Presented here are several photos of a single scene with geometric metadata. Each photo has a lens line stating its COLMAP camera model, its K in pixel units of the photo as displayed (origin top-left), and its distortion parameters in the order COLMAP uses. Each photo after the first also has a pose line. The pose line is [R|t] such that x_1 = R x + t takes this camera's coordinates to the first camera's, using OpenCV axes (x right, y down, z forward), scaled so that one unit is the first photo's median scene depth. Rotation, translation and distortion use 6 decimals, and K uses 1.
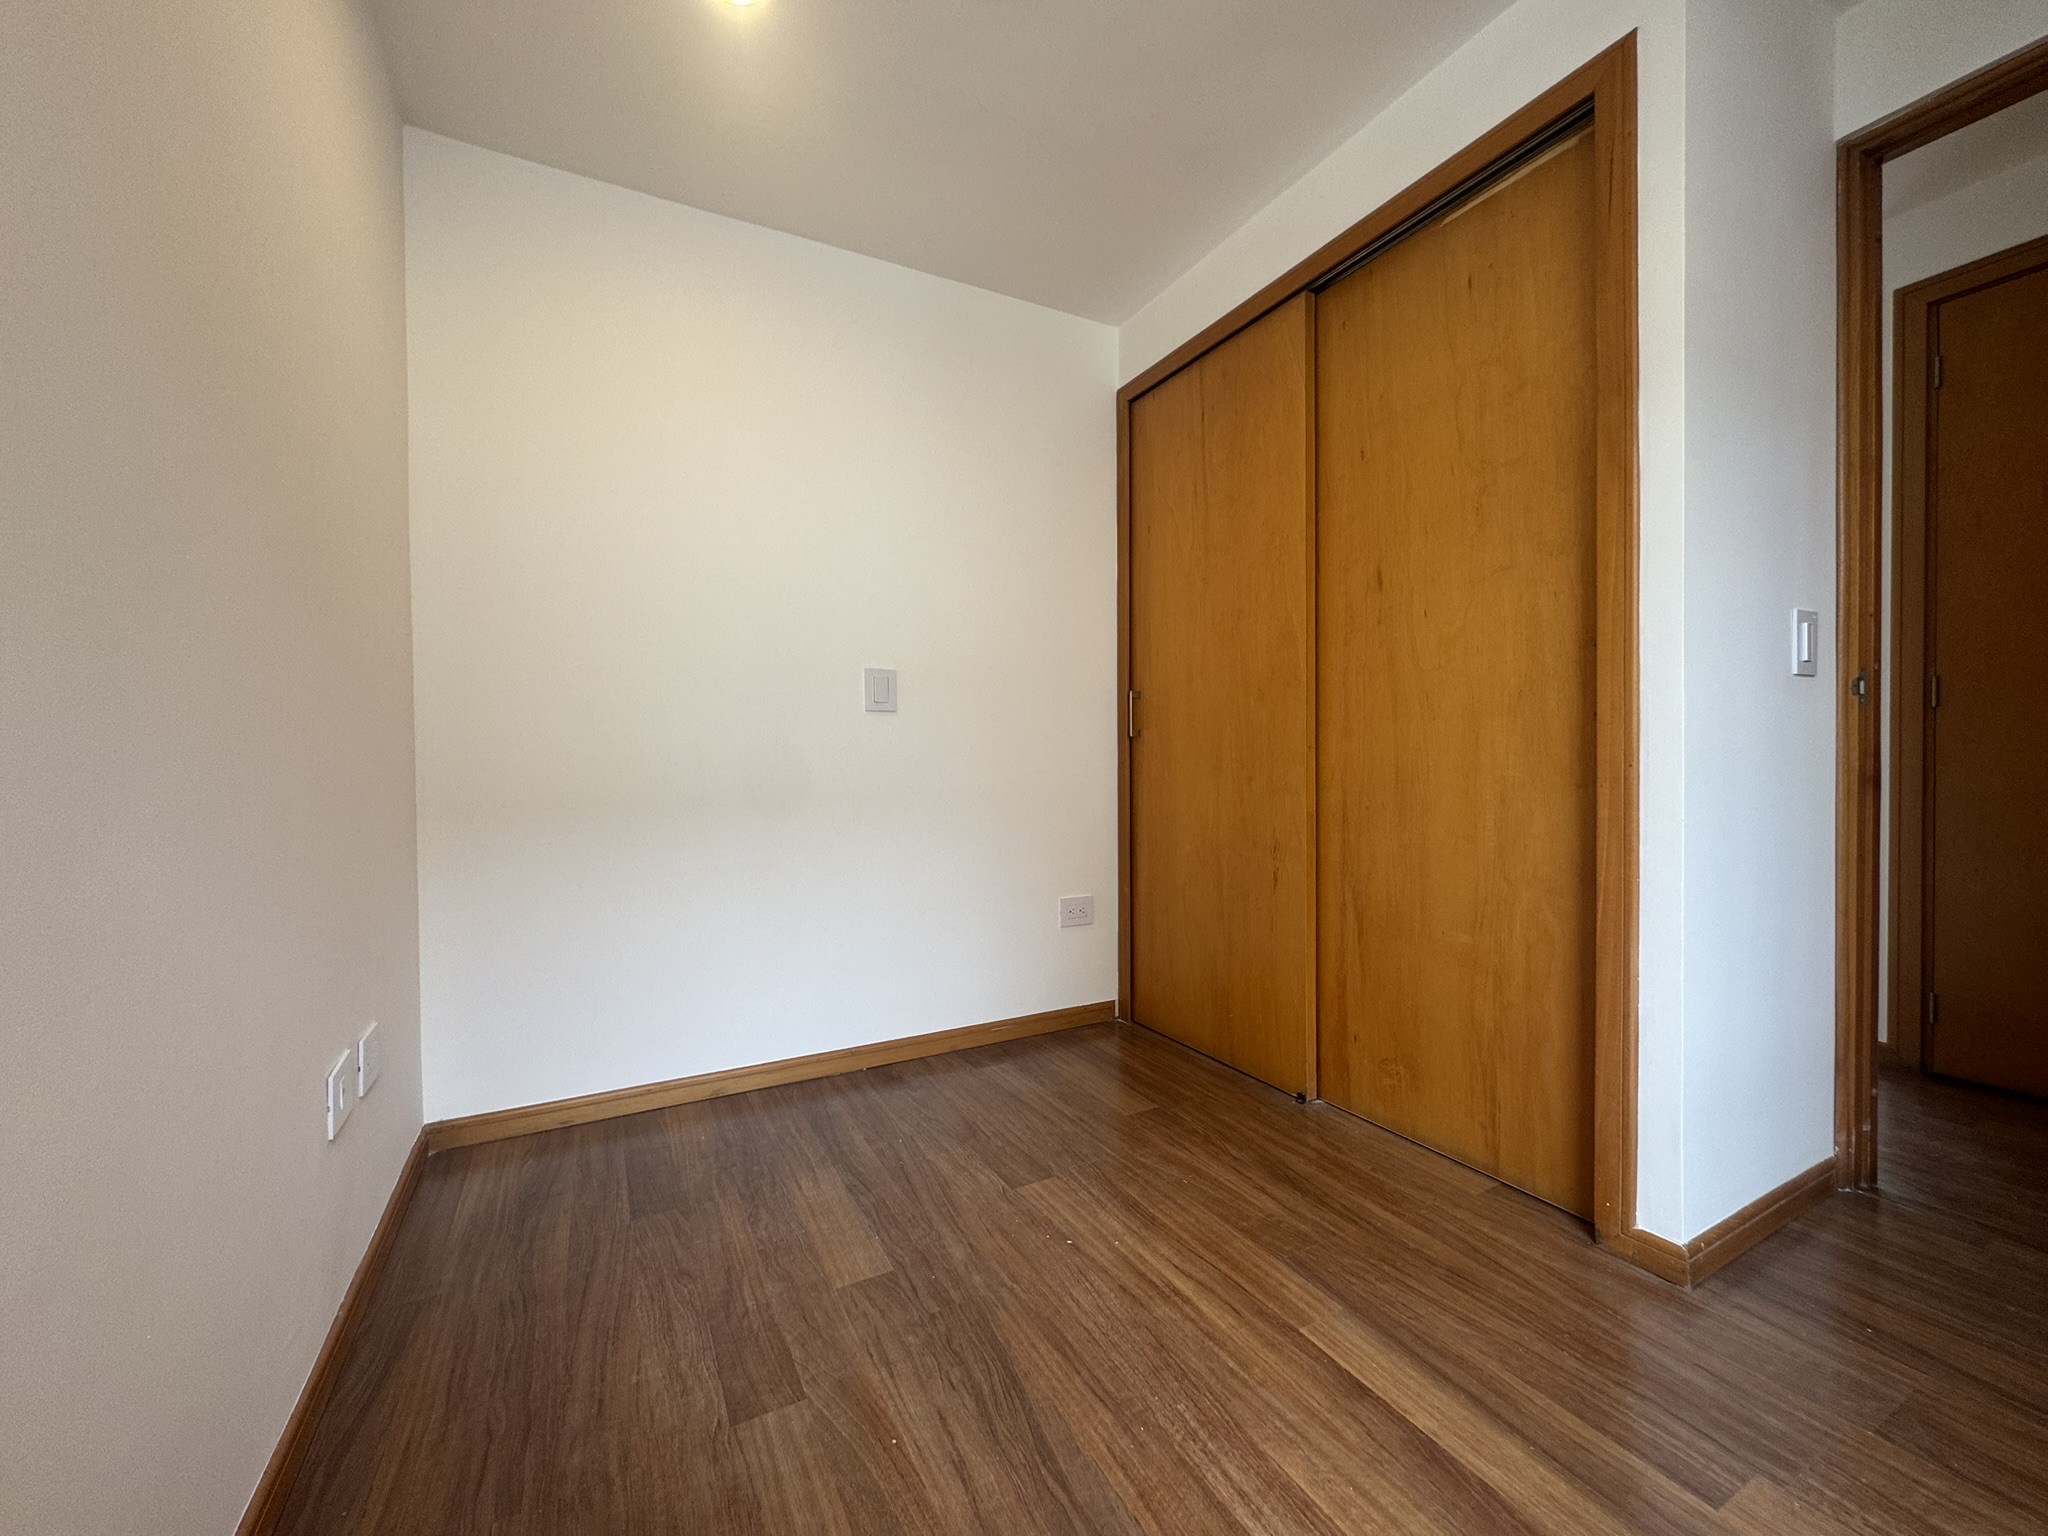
lens RADIAL K [[818.5, 0, 1027.8], [0, 818.5, 766.8], [0, 0, 1]] dist [-0.002395, -0.000043]
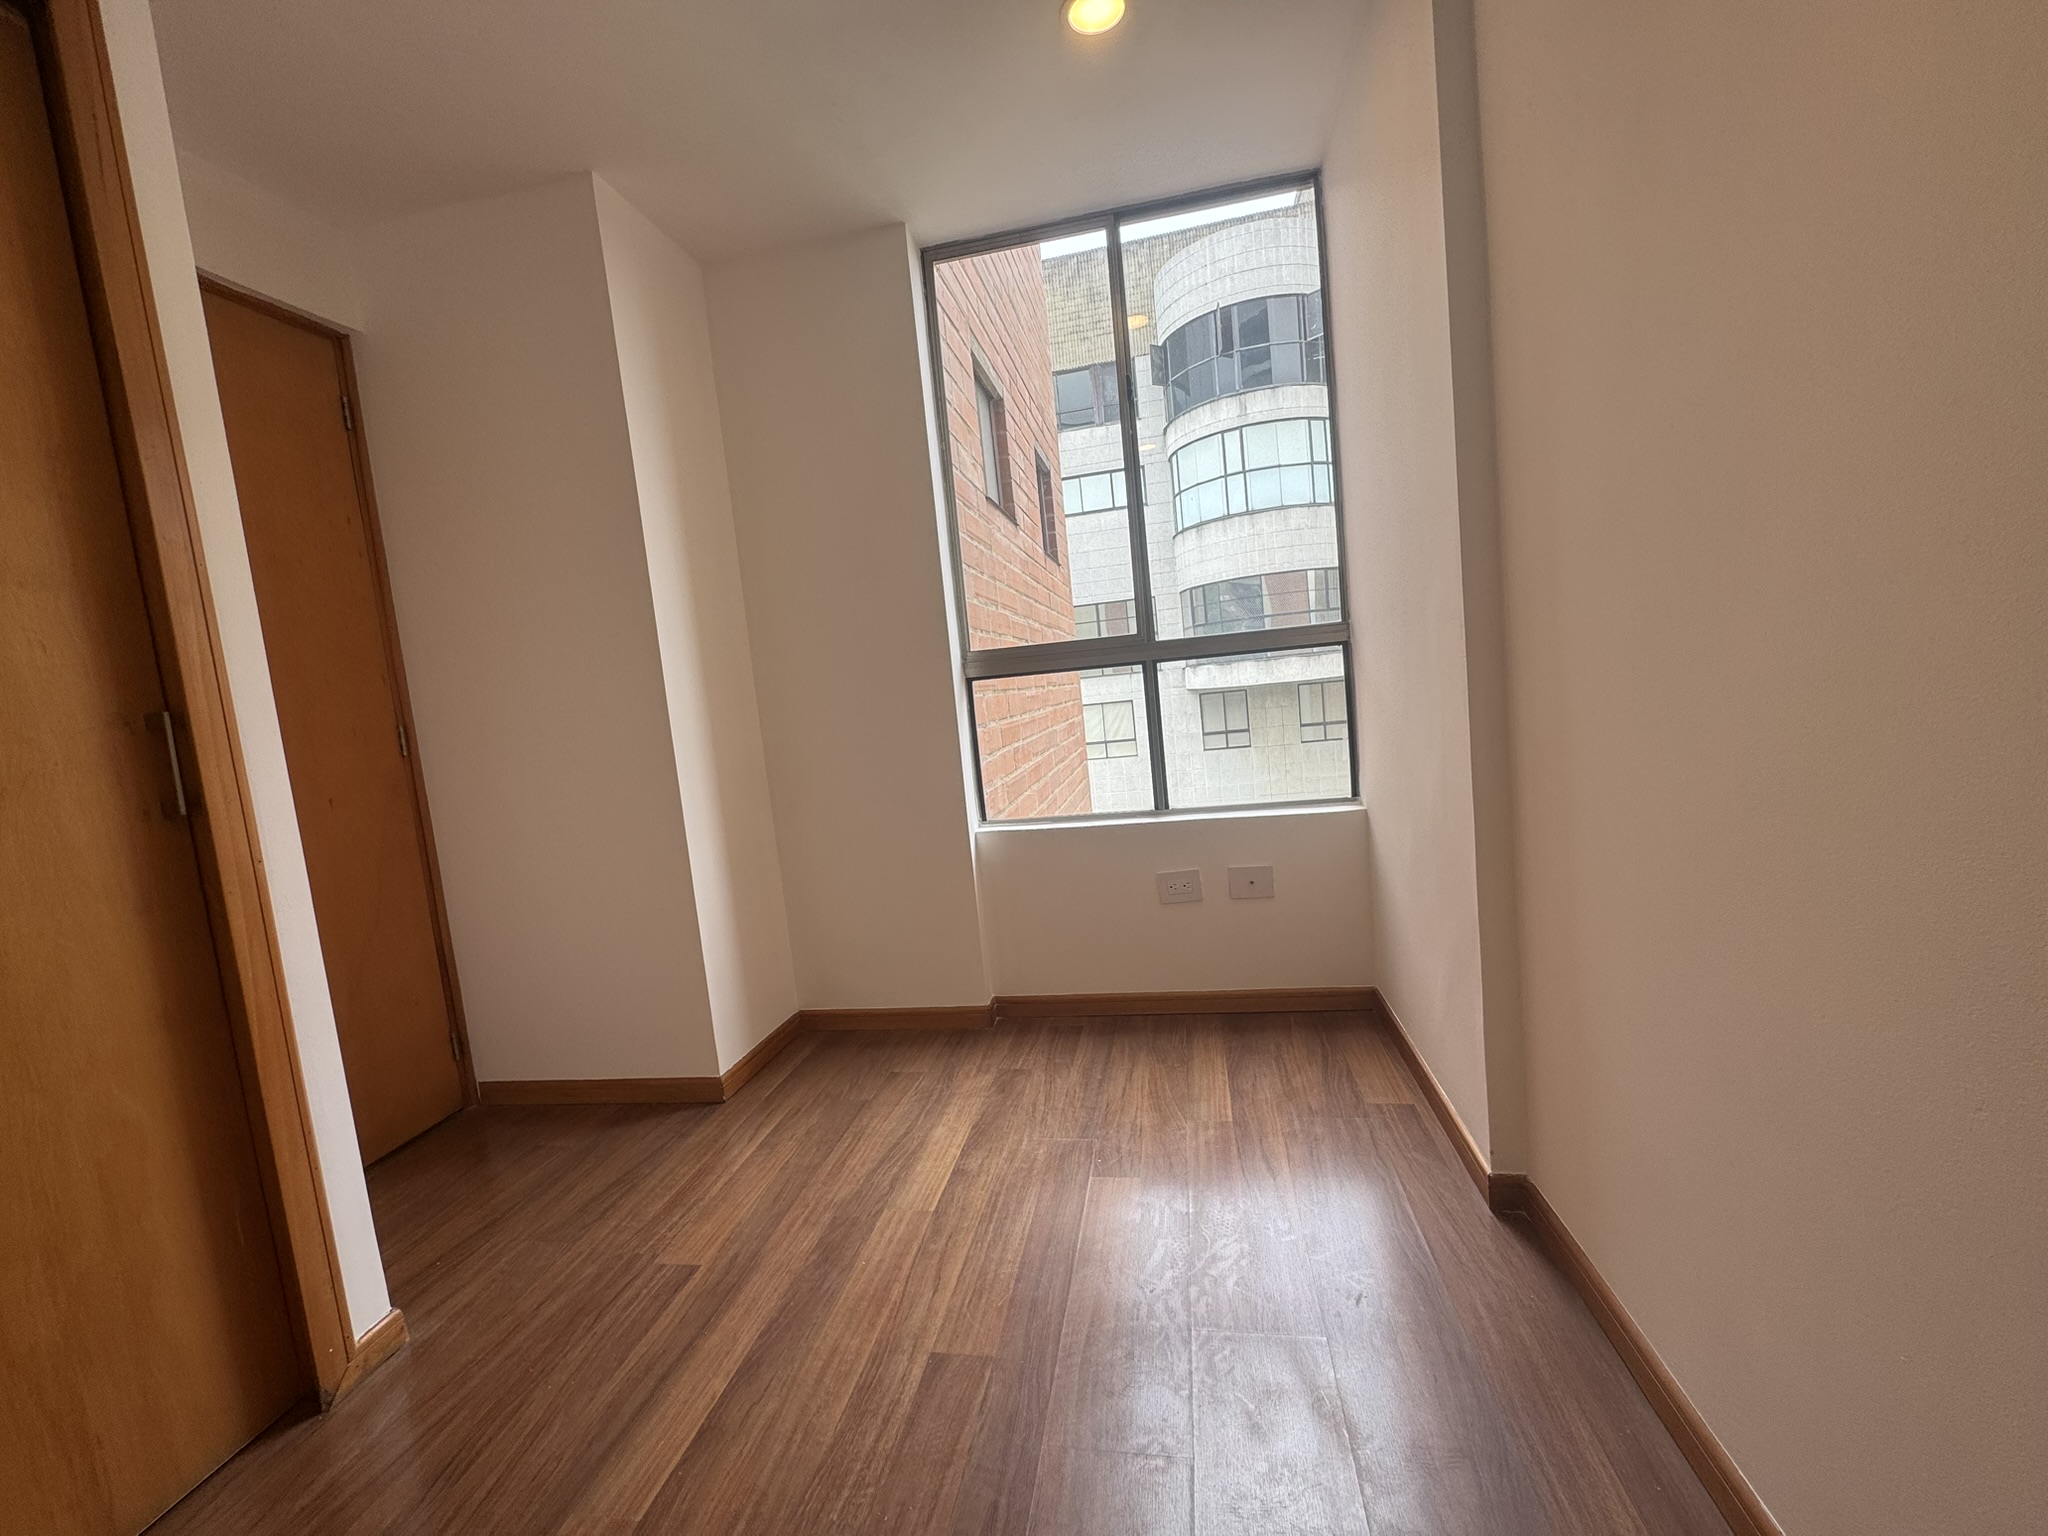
lens RADIAL K [[818.5, 0, 1027.8], [0, 818.5, 766.8], [0, 0, 1]] dist [-0.002395, -0.000043]
pose [[-0.776080, 0.027514, 0.630034, -0.610277], [0.116761, 0.988044, 0.100679, -0.123453], [-0.619731, 0.151698, -0.770014, 1.506589]]
